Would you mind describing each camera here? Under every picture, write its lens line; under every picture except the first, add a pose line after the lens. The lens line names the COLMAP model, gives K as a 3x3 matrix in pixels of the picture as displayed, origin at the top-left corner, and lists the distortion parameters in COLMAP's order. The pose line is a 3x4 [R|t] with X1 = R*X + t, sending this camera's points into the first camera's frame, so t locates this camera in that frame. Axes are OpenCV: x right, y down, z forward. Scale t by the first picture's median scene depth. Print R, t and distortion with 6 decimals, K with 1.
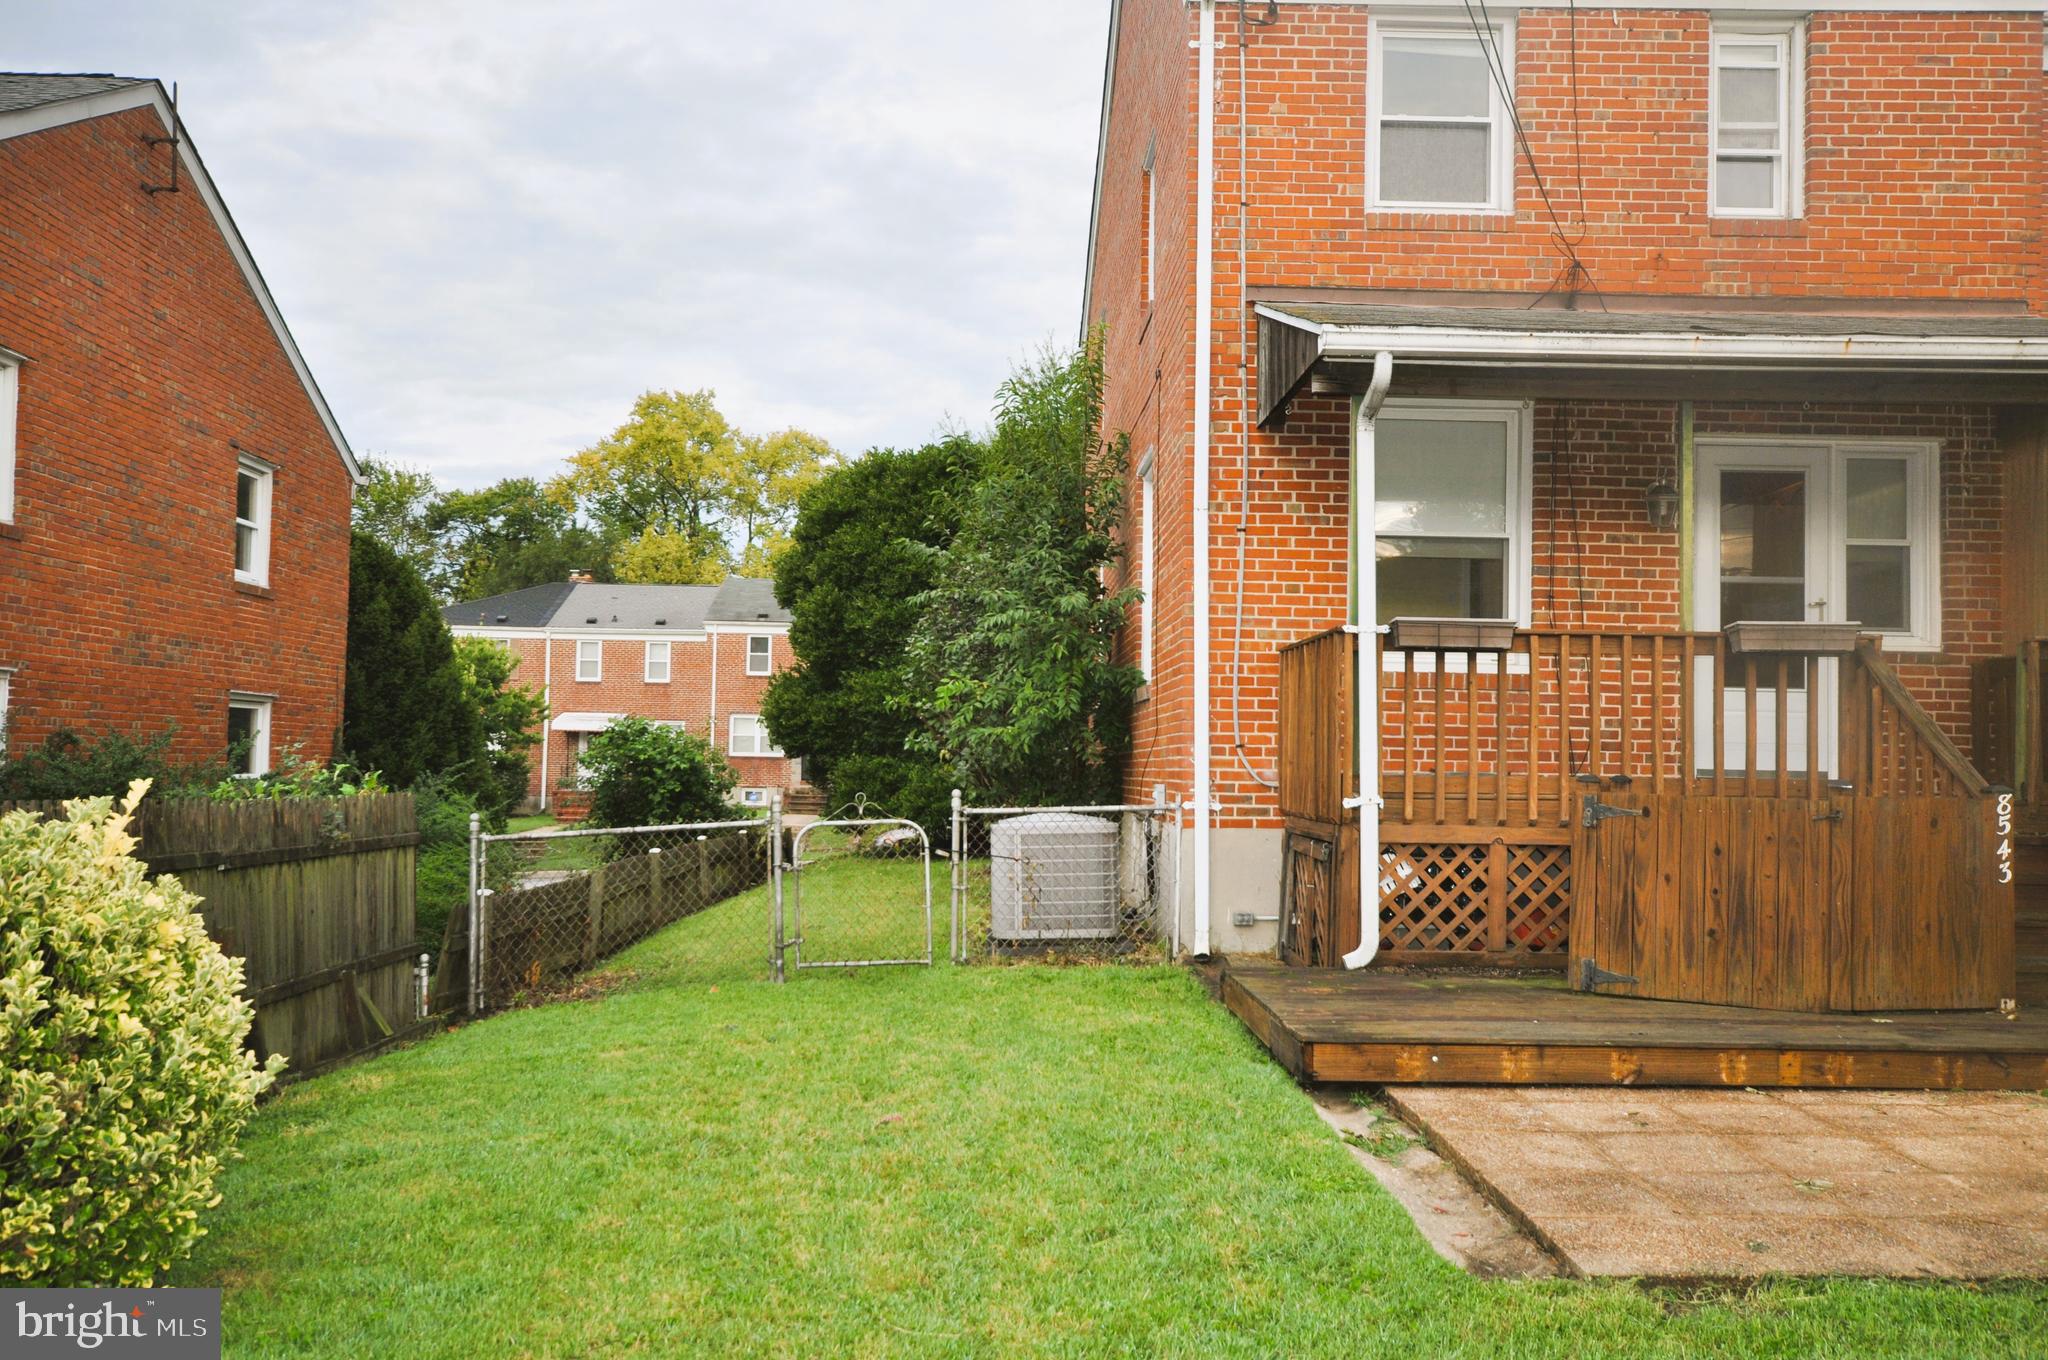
lens RADIAL K [[1679.4, 0, 1011.1], [0, 1679.4, 698.0], [0, 0, 1]] dist [-0.017269, 0.088006]
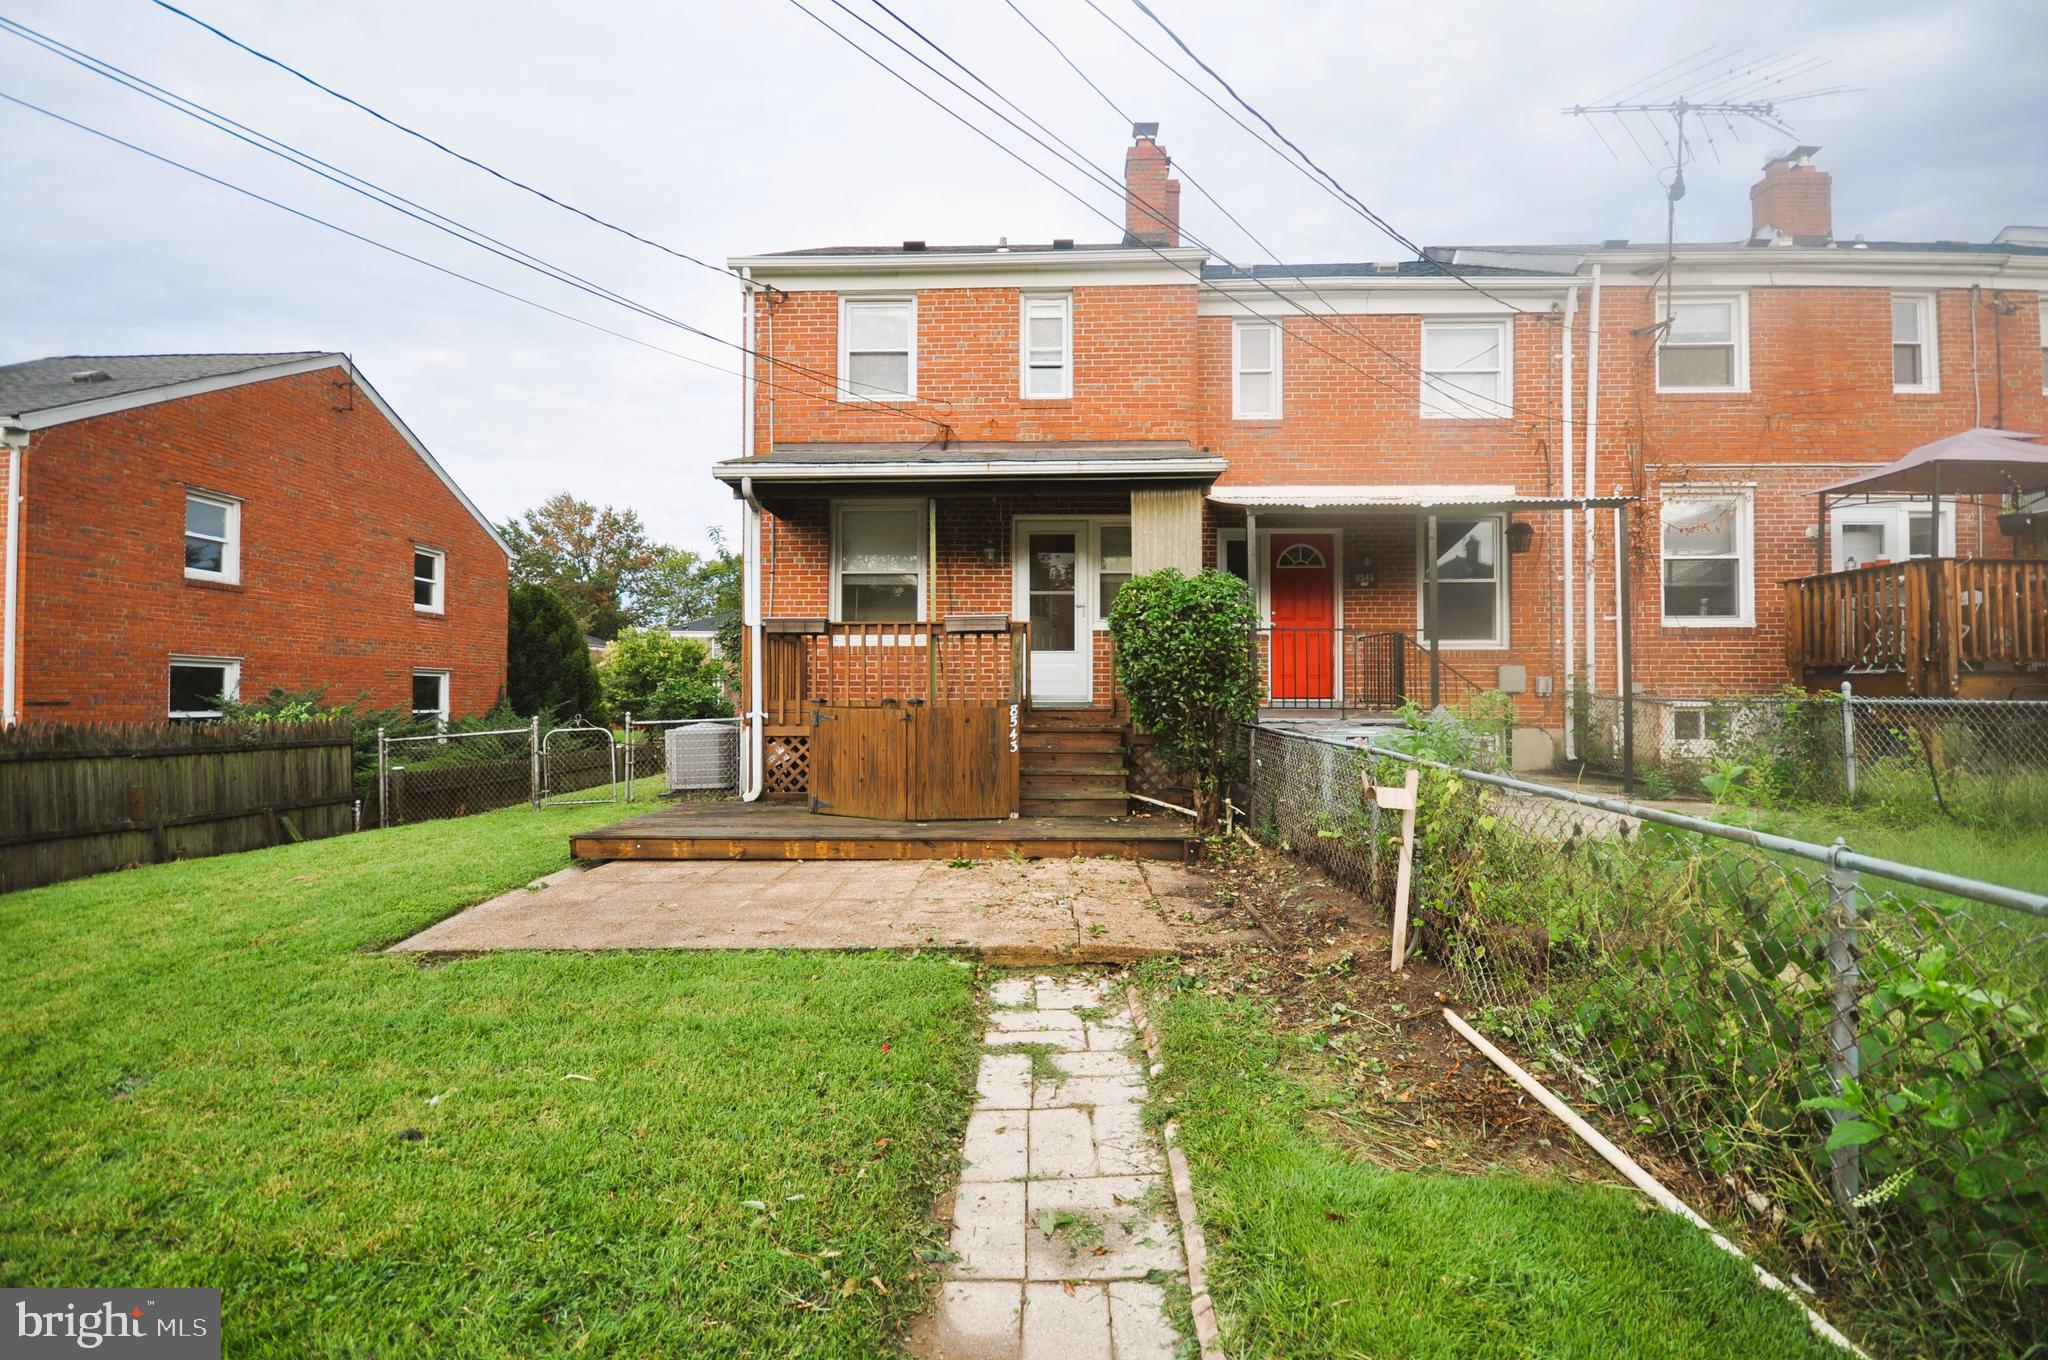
lens RADIAL K [[898.0, 0, 1032.2], [0, 898.0, 684.2], [0, 0, 1]] dist [0.020428, -0.016707]
pose [[0.998346, -0.016428, -0.055093, 0.486470], [0.017606, 0.999625, 0.020968, 0.009713], [0.054728, -0.021904, 0.998261, -0.001767]]
